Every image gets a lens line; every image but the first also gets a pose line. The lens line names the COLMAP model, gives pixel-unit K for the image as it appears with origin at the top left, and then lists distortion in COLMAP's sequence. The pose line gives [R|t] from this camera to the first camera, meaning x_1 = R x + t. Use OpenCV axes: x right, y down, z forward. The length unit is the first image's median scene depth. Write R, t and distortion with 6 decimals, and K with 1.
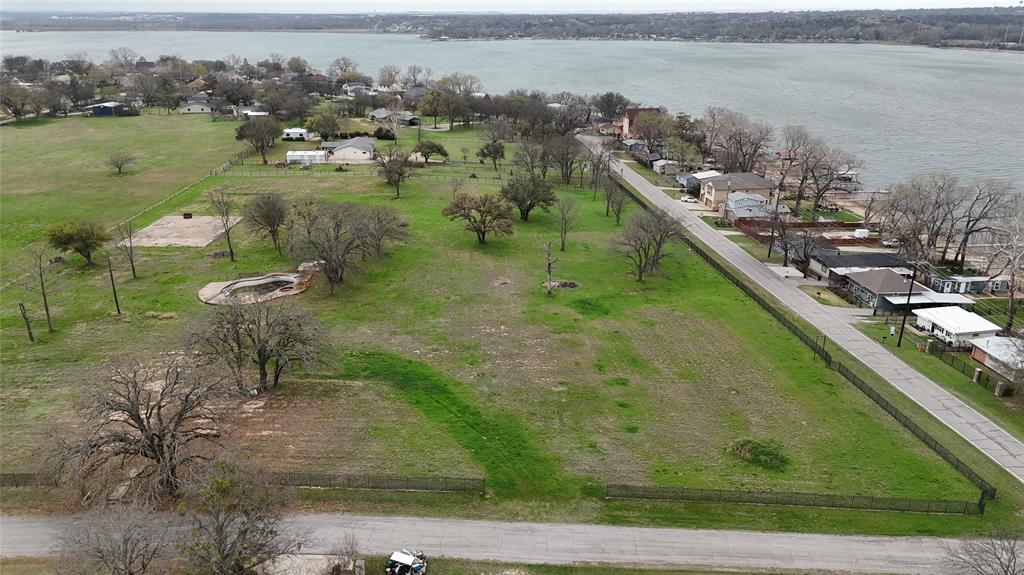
lens RADIAL K [[752.6, 0, 512.0], [0, 752.6, 287.5], [0, 0, 1]] dist [0.077621, -0.078502]
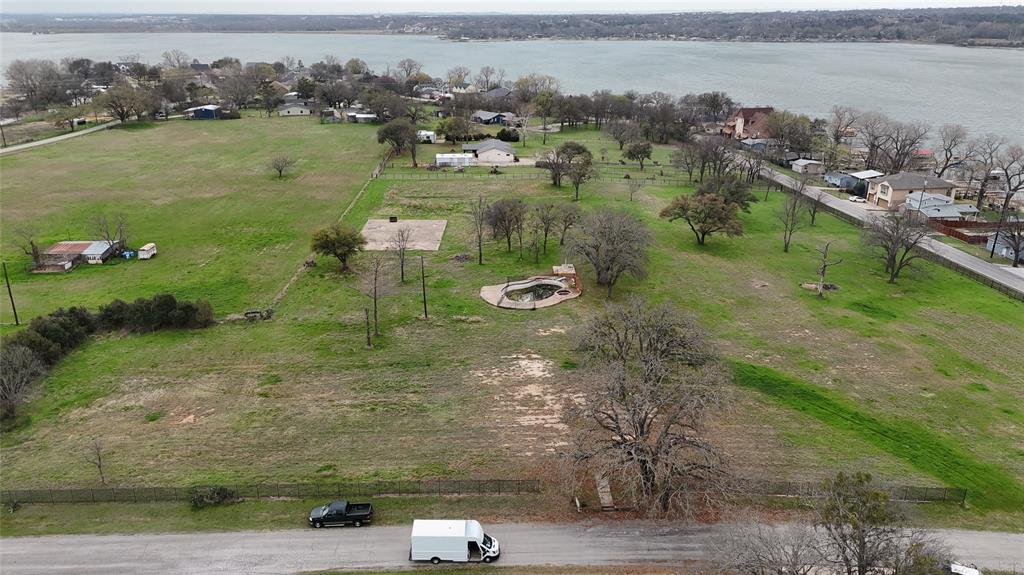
lens RADIAL K [[752.6, 0, 512.0], [0, 752.6, 287.5], [0, 0, 1]] dist [0.077621, -0.078502]
pose [[0.999986, -0.004327, 0.003034, -0.139744], [0.004328, 0.999990, -0.000592, -0.001621], [-0.003031, 0.000605, 0.999995, 0.003393]]
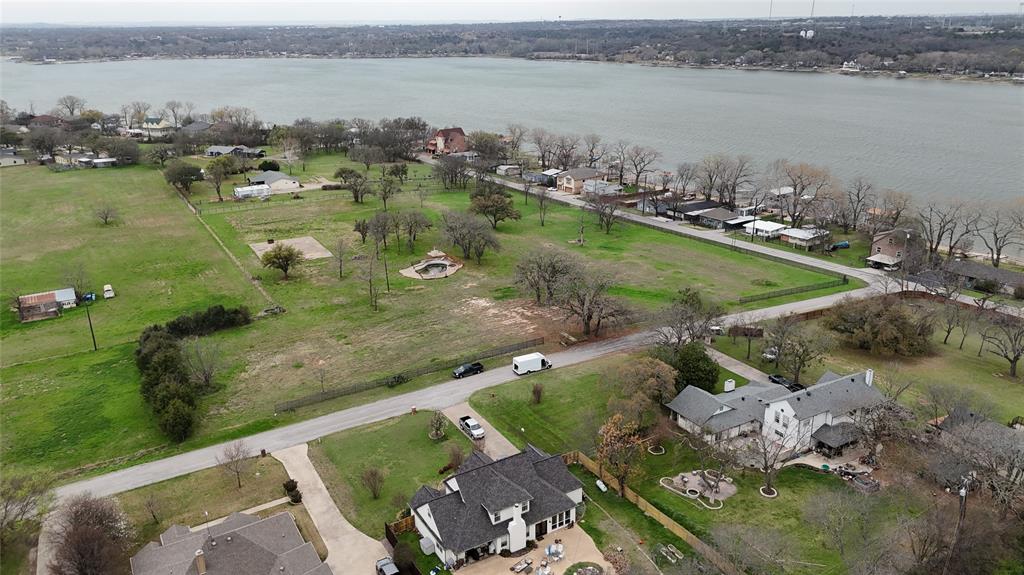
lens RADIAL K [[752.6, 0, 512.0], [0, 752.6, 287.5], [0, 0, 1]] dist [0.077621, -0.078502]
pose [[0.870919, -0.173143, 0.459915, -0.344948], [0.178389, 0.983426, 0.032422, 0.006942], [-0.457906, 0.053807, 0.887371, -0.163974]]
